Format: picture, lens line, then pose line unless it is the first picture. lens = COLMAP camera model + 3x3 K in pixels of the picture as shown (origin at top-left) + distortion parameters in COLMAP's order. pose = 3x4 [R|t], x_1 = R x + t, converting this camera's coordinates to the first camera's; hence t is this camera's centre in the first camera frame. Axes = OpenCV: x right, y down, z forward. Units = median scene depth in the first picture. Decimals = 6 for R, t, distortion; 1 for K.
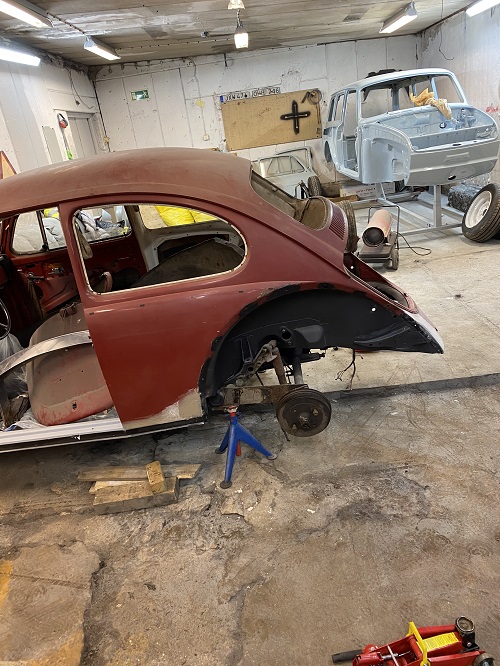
lens RADIAL K [[514.0, 0, 249.2], [0, 514.0, 333.7], [0, 0, 1]] dist [0.020531, -0.013609]
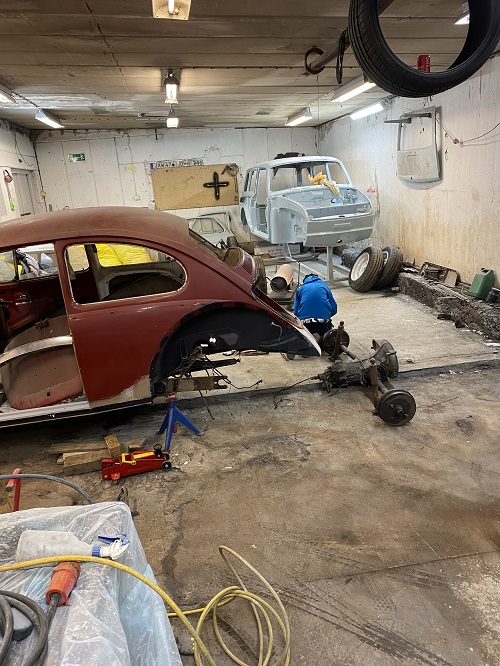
lens RADIAL K [[514.0, 0, 247.4], [0, 514.0, 333.2], [0, 0, 1]] dist [0.020531, -0.013609]
pose [[0.987763, 0.019205, 0.154774, -0.024930], [-0.001779, 0.993712, -0.111950, 0.069425], [-0.155951, 0.110304, 0.981587, -0.196578]]
